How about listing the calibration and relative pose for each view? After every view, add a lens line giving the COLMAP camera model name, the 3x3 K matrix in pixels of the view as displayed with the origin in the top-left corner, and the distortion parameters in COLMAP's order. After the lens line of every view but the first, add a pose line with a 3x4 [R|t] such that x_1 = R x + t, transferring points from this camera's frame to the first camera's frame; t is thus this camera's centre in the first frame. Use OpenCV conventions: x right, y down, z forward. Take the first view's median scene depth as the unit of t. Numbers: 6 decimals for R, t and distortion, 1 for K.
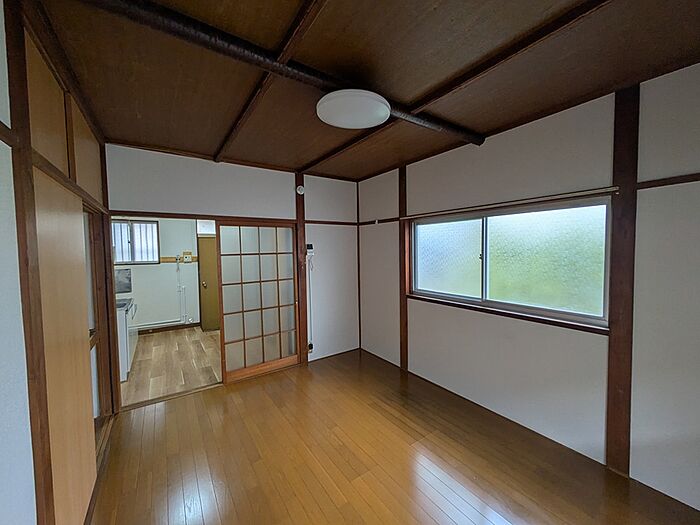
lens RADIAL K [[273.4, 0, 351.4], [0, 273.4, 261.7], [0, 0, 1]] dist [-0.002528, 0.000115]
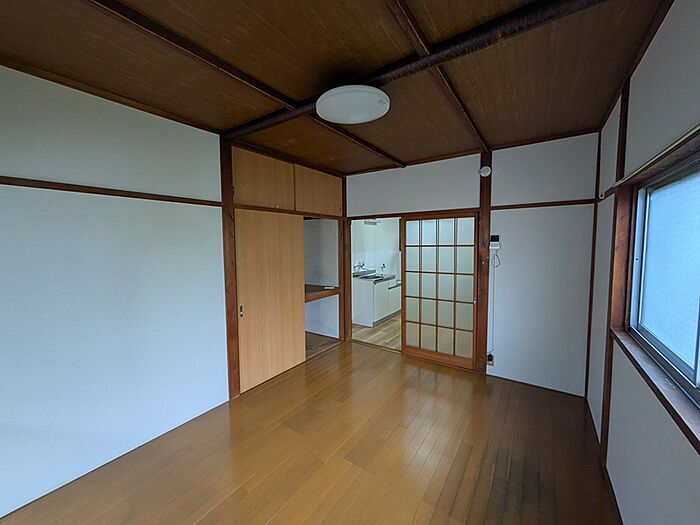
lens RADIAL K [[273.4, 0, 351.4], [0, 273.4, 261.7], [0, 0, 1]] dist [-0.002528, 0.000115]
pose [[0.355954, 0.074863, -0.931500, 0.475712], [-0.036114, 0.997143, 0.066338, -0.023887], [0.933805, 0.010027, 0.357641, 0.313237]]
